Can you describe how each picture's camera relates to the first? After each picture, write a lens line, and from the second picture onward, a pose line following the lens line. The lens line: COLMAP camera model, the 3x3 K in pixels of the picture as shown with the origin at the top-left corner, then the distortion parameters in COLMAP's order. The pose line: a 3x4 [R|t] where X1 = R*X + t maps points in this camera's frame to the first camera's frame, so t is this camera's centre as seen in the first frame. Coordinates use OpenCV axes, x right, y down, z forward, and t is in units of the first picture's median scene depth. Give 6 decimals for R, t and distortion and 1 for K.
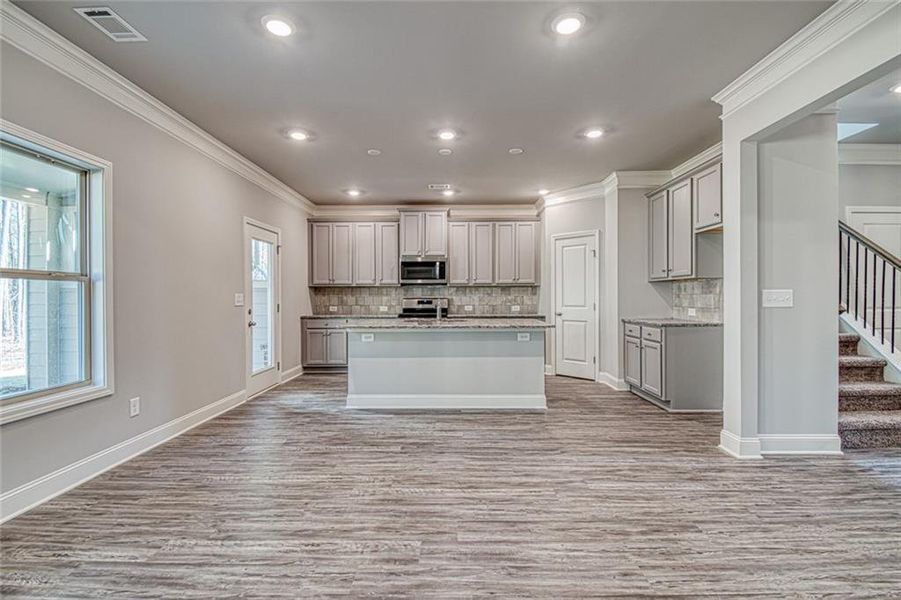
lens RADIAL K [[406.6, 0, 442.7], [0, 406.6, 297.3], [0, 0, 1]] dist [0.001615, -0.000329]
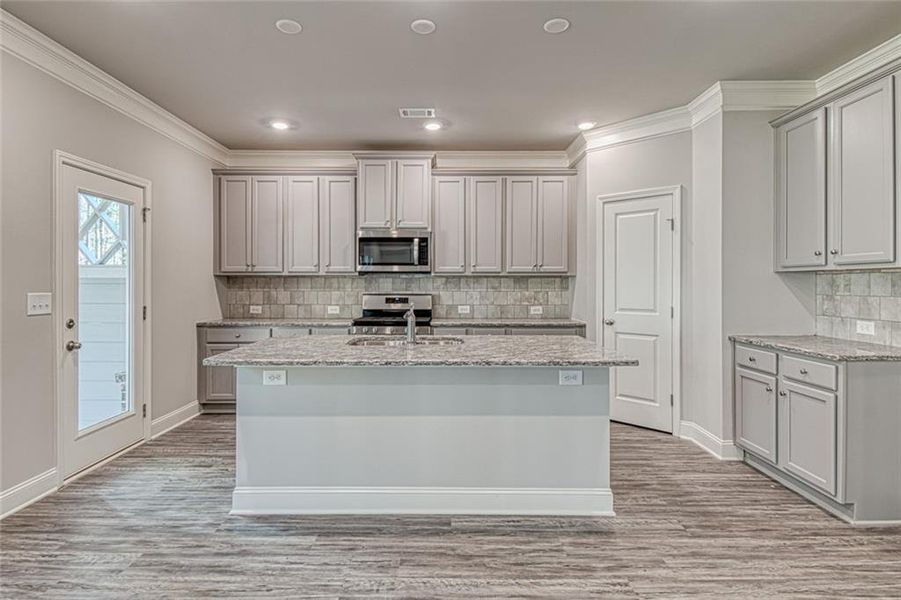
lens RADIAL K [[472.0, 0, 440.8], [0, 472.0, 281.9], [0, 0, 1]] dist [0.005629, -0.001045]
pose [[0.999815, 0.004114, 0.018783, 0.013084], [-0.004045, 0.999985, -0.003719, -0.015603], [-0.018798, 0.003643, 0.999817, 0.261120]]
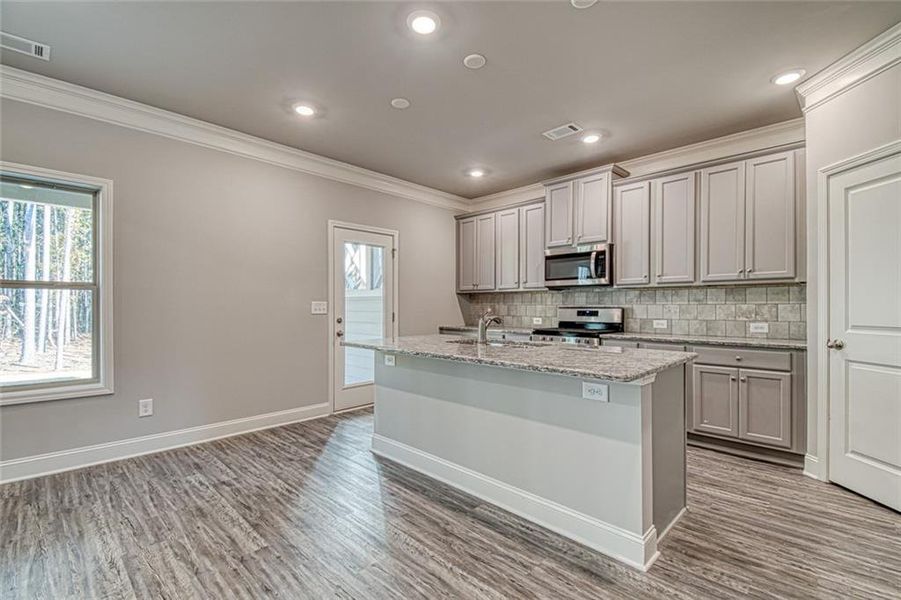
lens RADIAL K [[404.0, 0, 445.4], [0, 404.0, 304.9], [0, 0, 1]] dist [0.041096, -0.027061]
pose [[0.729060, 0.001164, -0.684449, 0.261388], [-0.003308, 0.999993, -0.001823, 0.000241], [0.684442, 0.003594, 0.729058, 0.363990]]
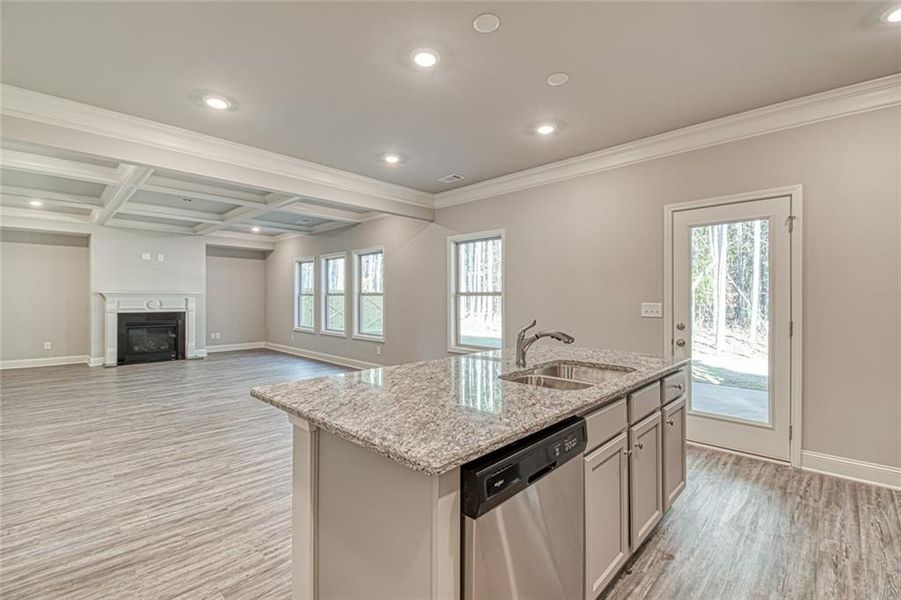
lens RADIAL K [[402.1, 0, 450.5], [0, 402.1, 300.0], [0, 0, 1]] dist [0.027948, -0.023420]
pose [[-0.681472, 0.005243, -0.731826, 0.272878], [-0.000042, 0.999974, 0.007204, -0.014432], [0.731844, 0.004940, -0.681454, 0.888475]]
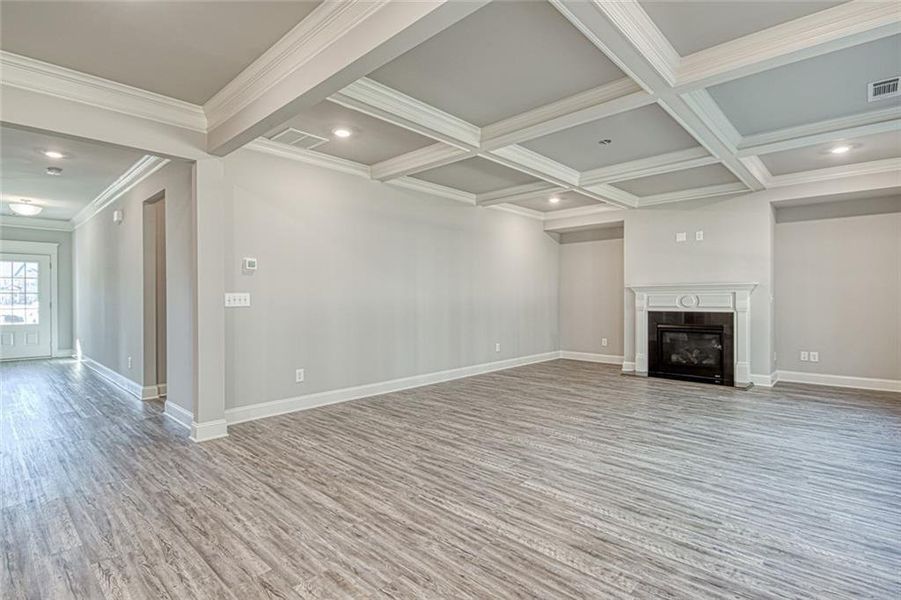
lens RADIAL K [[432.7, 0, 450.4], [0, 432.7, 300.2], [0, 0, 1]] dist [0.034254, -0.026465]
pose [[-0.747813, 0.001866, 0.663907, -0.272104], [0.003619, 0.999993, 0.001265, 0.003784], [-0.663900, 0.003349, -0.747814, 0.445416]]
